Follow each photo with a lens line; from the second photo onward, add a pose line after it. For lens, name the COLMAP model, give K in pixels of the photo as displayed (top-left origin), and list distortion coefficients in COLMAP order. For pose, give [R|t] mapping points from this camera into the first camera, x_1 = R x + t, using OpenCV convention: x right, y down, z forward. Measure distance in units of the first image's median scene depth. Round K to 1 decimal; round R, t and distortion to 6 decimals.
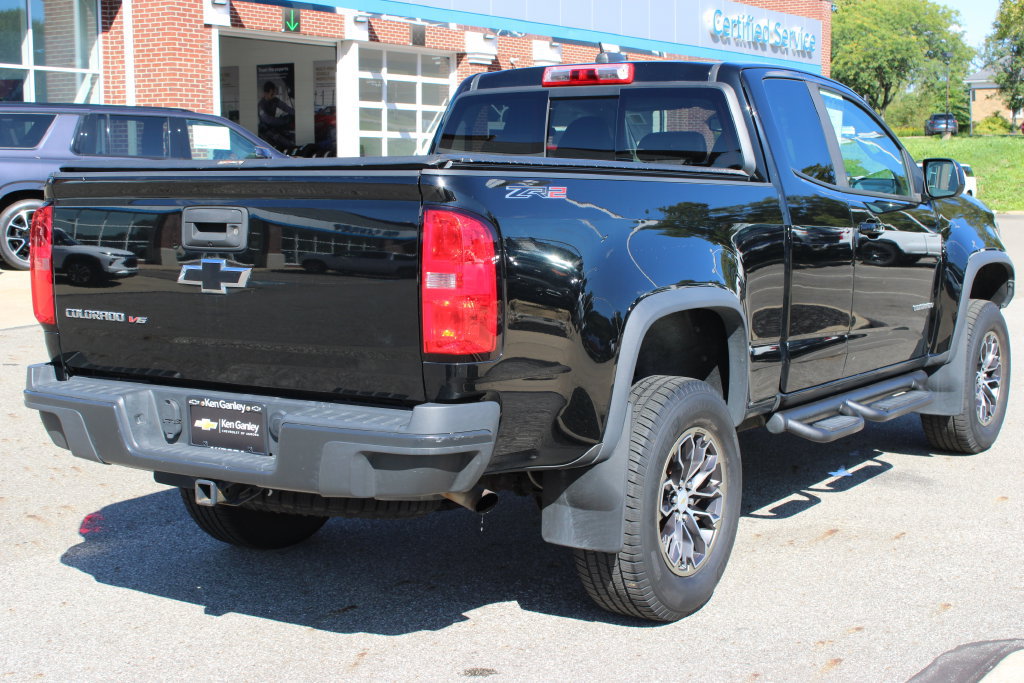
lens RADIAL K [[1545.1, 0, 512.6], [0, 1545.1, 363.9], [0, 0, 1]] dist [-0.035891, 0.040505]
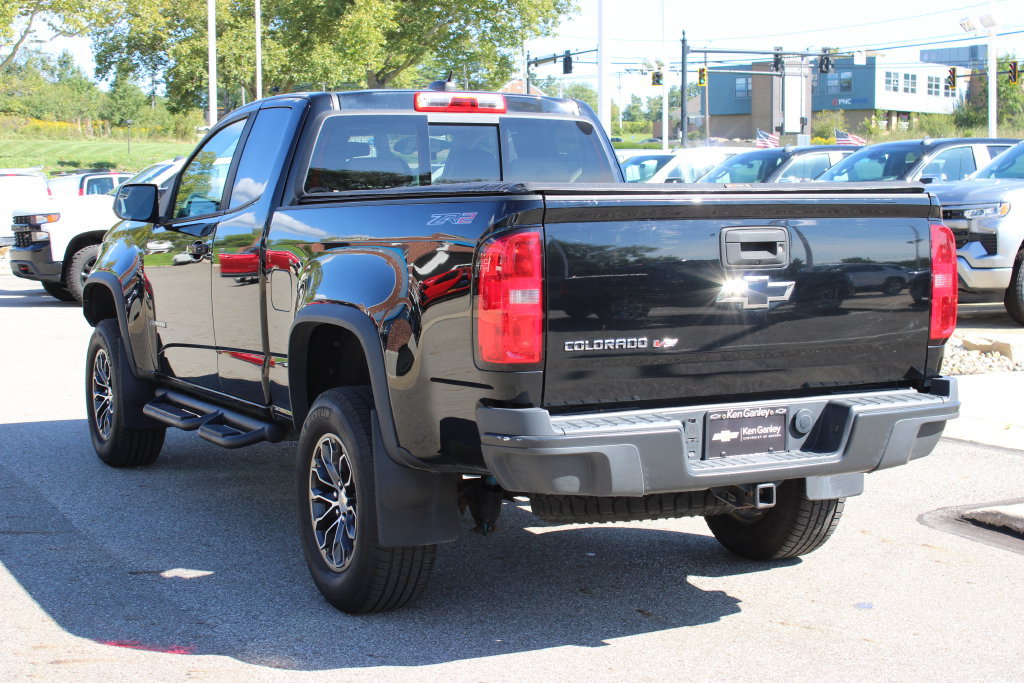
lens RADIAL K [[1672.3, 0, 570.8], [0, 1672.3, 341.3], [0, 0, 1]] dist [-0.022482, 0.065937]
pose [[0.461874, -0.077538, 0.883550, -1.179280], [0.109644, 0.993522, 0.029873, -0.066253], [-0.880143, 0.083079, 0.467383, 0.529088]]
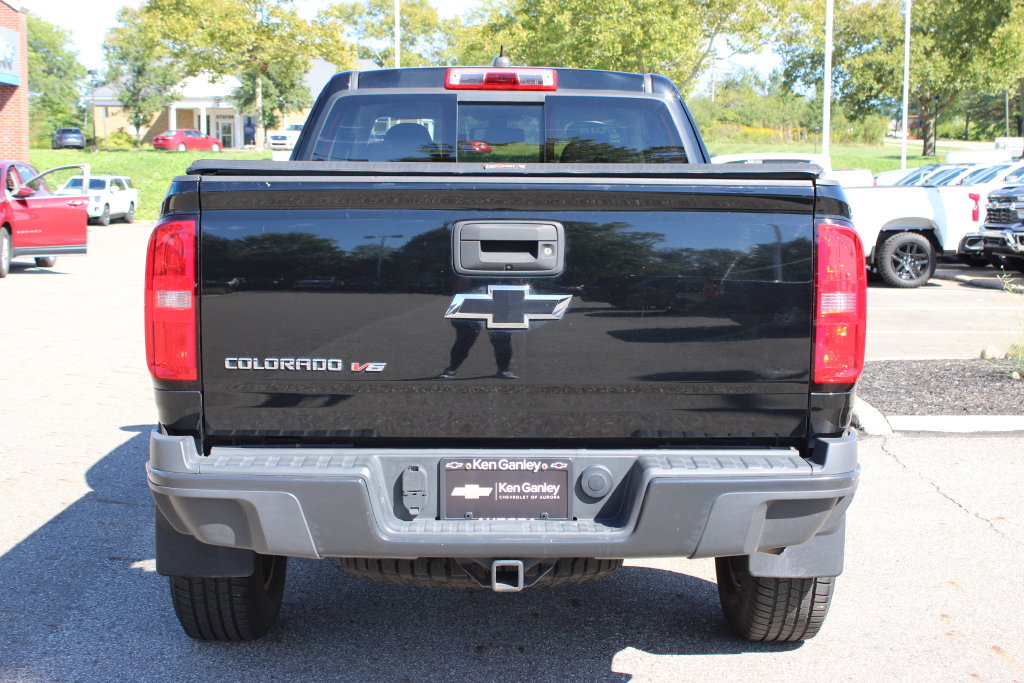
lens RADIAL K [[1458.5, 0, 532.6], [0, 1458.5, 342.3], [0, 0, 1]] dist [-0.066519, 0.120711]
pose [[0.817228, -0.051049, 0.574050, -0.573476], [0.059913, 0.998198, 0.003474, -0.037088], [-0.573192, 0.031554, 0.818813, 0.339825]]
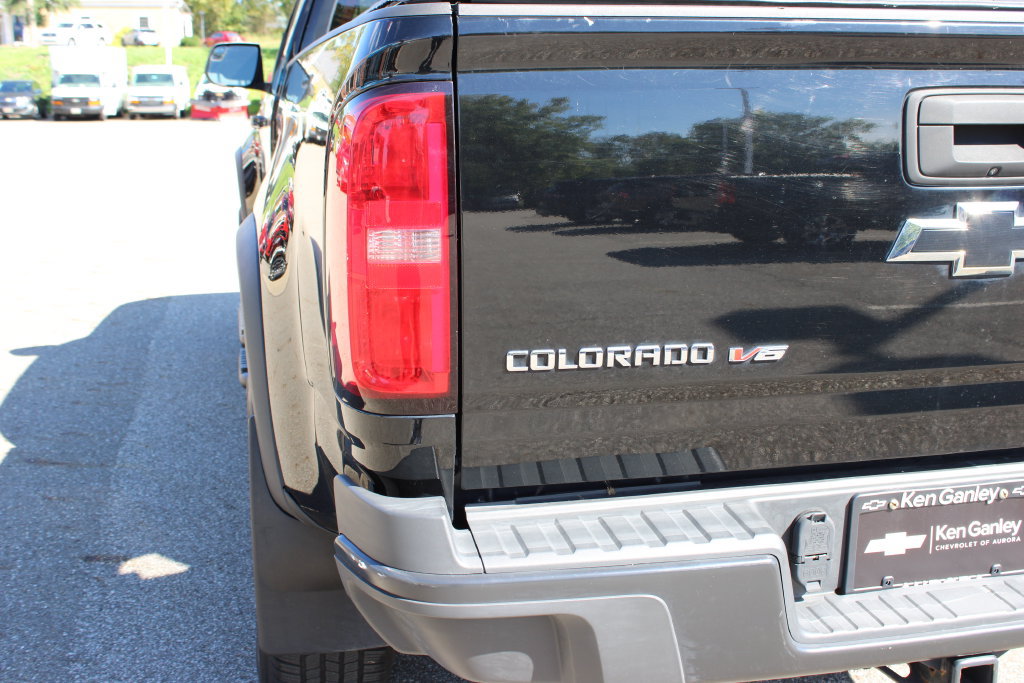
lens RADIAL K [[1231.6, 0, 524.6], [0, 1231.6, 336.5], [0, 0, 1]] dist [-0.143442, 0.238801]
pose [[0.684444, -0.149700, 0.713531, -0.514782], [0.089112, 0.988532, 0.121916, -0.078369], [-0.723599, -0.019861, 0.689935, 0.779515]]
